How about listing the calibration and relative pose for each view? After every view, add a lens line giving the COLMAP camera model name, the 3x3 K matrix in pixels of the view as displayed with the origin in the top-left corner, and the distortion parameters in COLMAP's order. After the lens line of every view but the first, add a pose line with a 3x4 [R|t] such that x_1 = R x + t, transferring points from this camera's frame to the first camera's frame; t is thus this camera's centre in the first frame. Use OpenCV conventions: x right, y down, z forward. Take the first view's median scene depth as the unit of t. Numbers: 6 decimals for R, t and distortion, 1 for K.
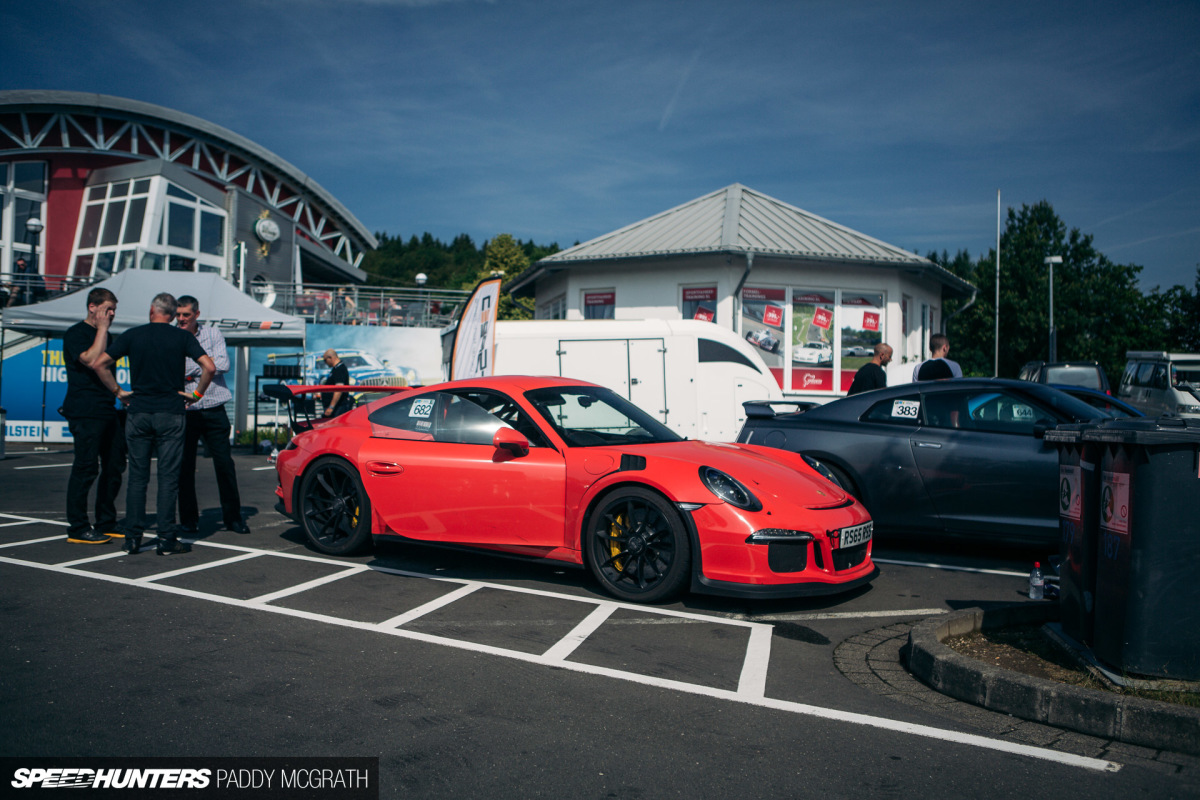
lens RADIAL K [[1133.8, 0, 599.4], [0, 1133.8, 400.8], [0, 0, 1]] dist [-0.005779, 0.000000]
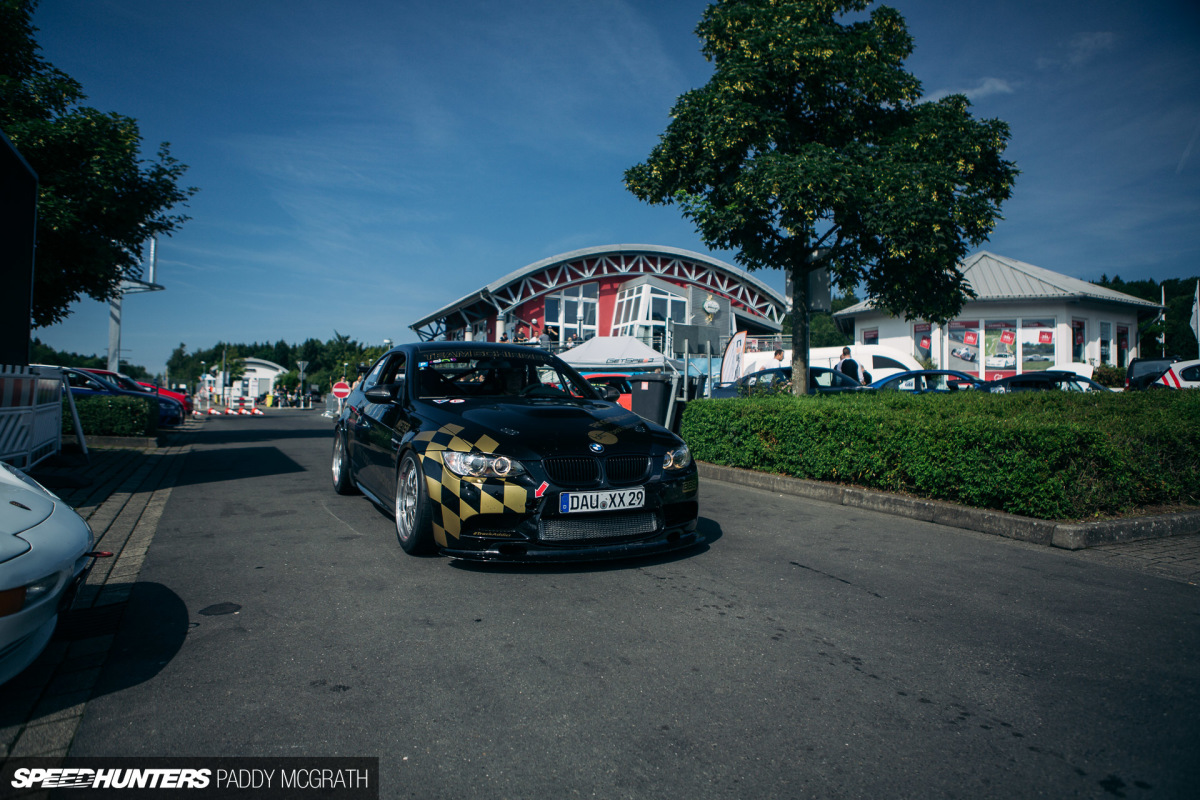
lens RADIAL K [[835.1, 0, 600.7], [0, 835.1, 399.8], [0, 0, 1]] dist [-0.056023, 0.031152]
pose [[0.840401, -0.026259, -0.541329, 0.282274], [0.015391, 0.999579, -0.024592, 0.025182], [0.541747, 0.012336, 0.840451, -0.193952]]
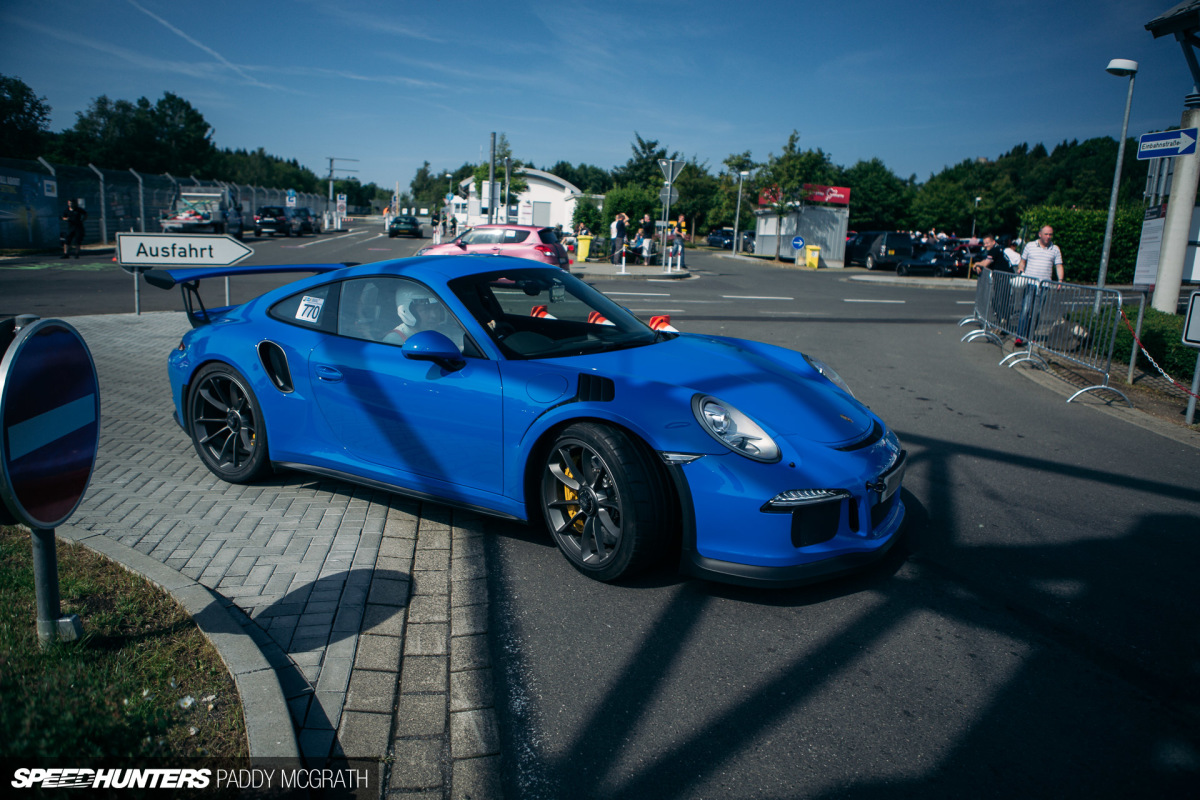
lens RADIAL K [[835.1, 0, 606.2], [0, 835.1, 396.6], [0, 0, 1]] dist [-0.056023, 0.031152]
pose [[0.669756, 0.142361, -0.728807, -2.195218], [-0.025889, 0.985331, 0.168677, -0.103763], [0.742129, -0.094105, 0.663618, 1.321101]]
